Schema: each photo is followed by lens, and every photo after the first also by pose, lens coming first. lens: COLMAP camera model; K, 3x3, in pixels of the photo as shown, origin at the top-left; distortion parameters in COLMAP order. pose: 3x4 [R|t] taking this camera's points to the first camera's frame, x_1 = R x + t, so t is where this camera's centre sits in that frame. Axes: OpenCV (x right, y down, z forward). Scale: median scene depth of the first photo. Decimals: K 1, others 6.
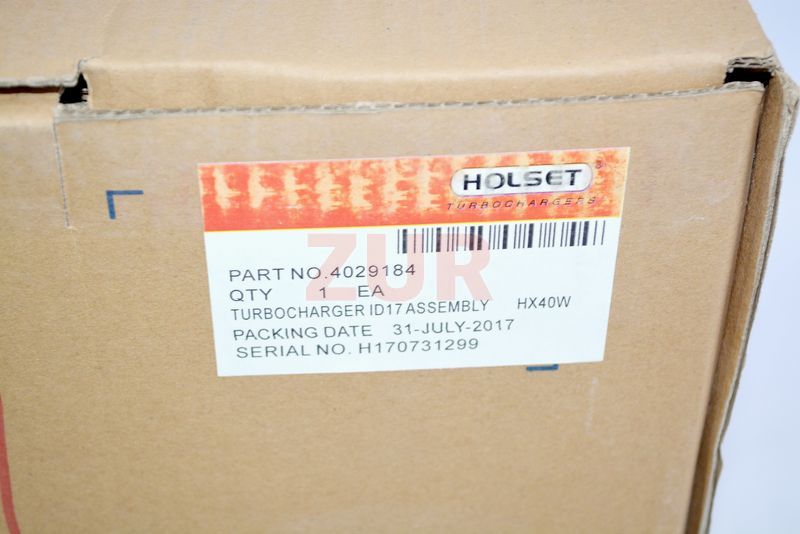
lens RADIAL K [[1020.7, 0, 400.0], [0, 1020.7, 267.0], [0, 0, 1]] dist [0.003986, 0.022563]
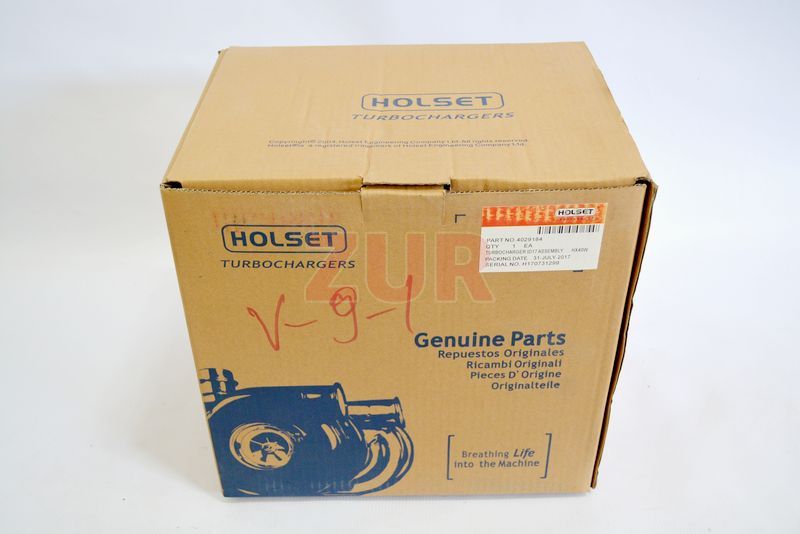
lens RADIAL K [[598.7, 0, 400.0], [0, 598.7, 267.0], [0, 0, 1]] dist [-0.003219, -0.000749]
pose [[0.999558, 0.006808, -0.028924, -0.404198], [-0.007824, 0.999351, -0.035168, 0.171063], [0.028665, 0.035379, 0.998963, -0.998290]]
